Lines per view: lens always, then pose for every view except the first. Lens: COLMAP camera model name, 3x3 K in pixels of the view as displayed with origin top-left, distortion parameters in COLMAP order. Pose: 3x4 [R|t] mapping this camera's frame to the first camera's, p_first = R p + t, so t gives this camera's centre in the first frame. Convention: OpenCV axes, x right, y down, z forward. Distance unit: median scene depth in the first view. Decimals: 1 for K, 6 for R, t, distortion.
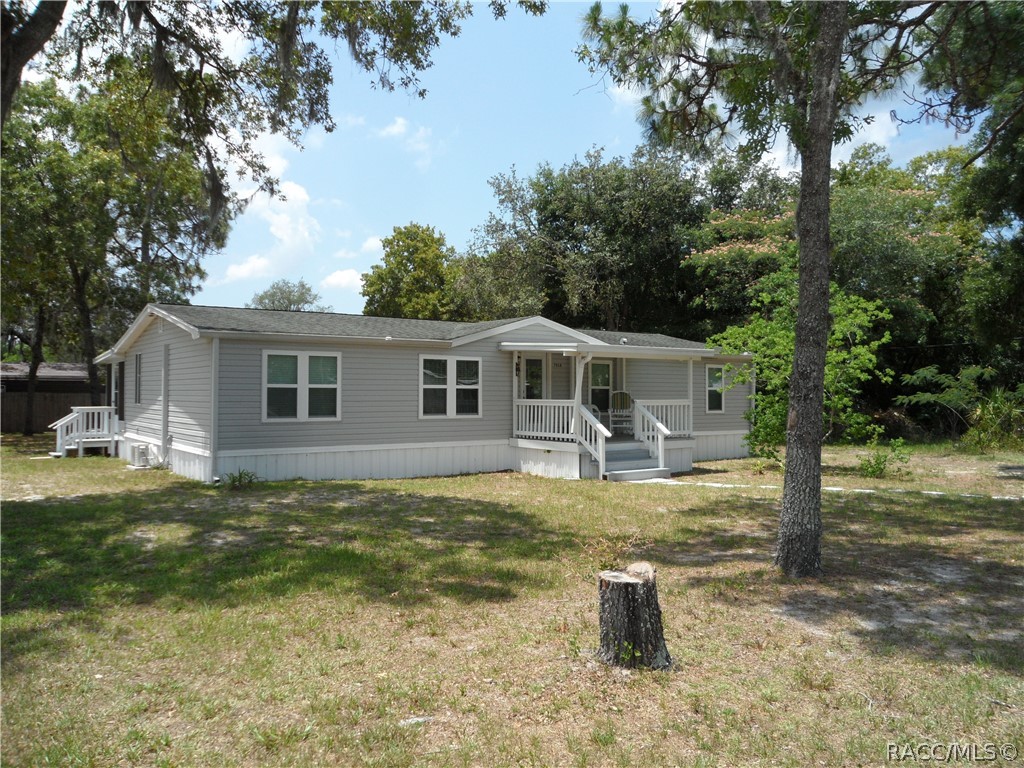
lens RADIAL K [[820.4, 0, 512.0], [0, 820.4, 384.0], [0, 0, 1]] dist [-0.064991, 0.065234]
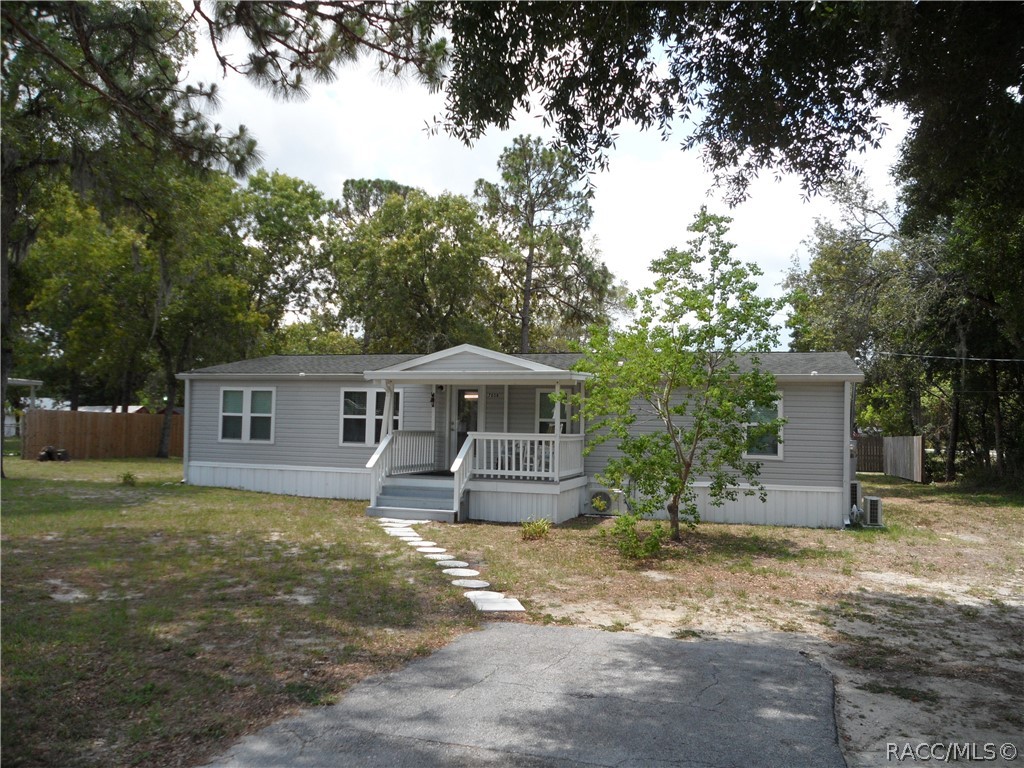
lens RADIAL K [[820.4, 0, 512.0], [0, 820.4, 384.0], [0, 0, 1]] dist [-0.064991, 0.065234]
pose [[0.597309, -0.031316, -0.801399, 0.900823], [-0.013312, 0.998713, -0.048947, 0.010229], [0.801900, 0.039905, 0.596124, 0.517724]]
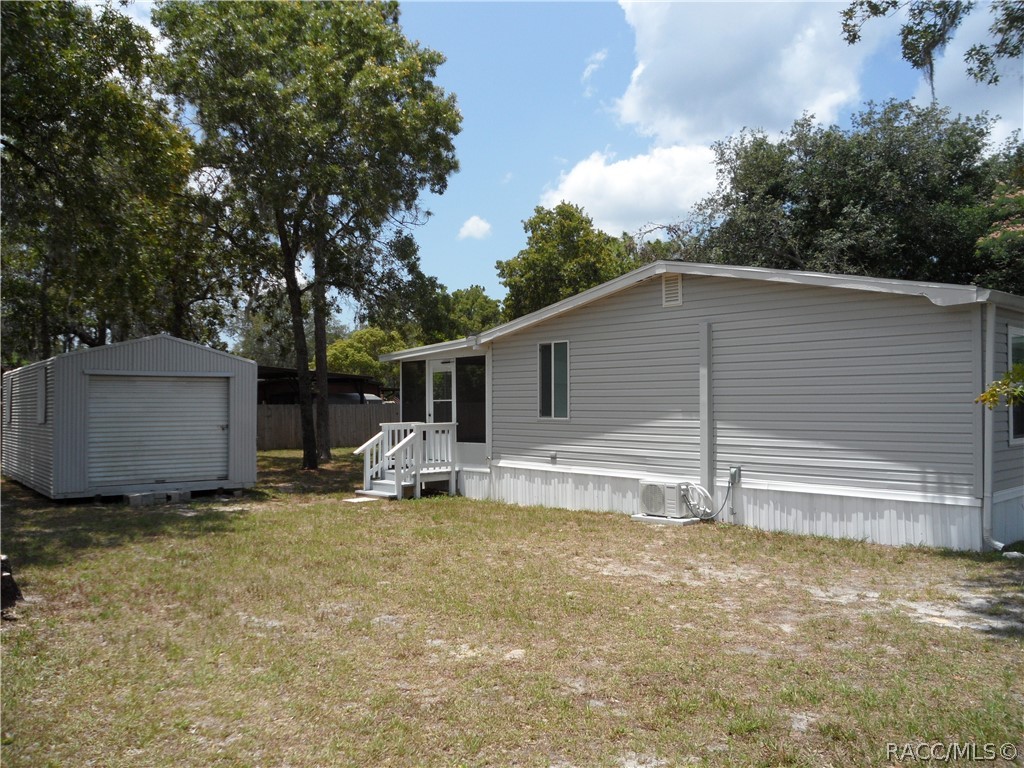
lens RADIAL K [[820.4, 0, 512.0], [0, 820.4, 384.0], [0, 0, 1]] dist [-0.064991, 0.065234]
pose [[0.995501, -0.005929, 0.094564, -0.633514], [0.006859, 0.999931, -0.009511, 0.003950], [-0.094501, 0.010117, 0.995473, 0.383142]]
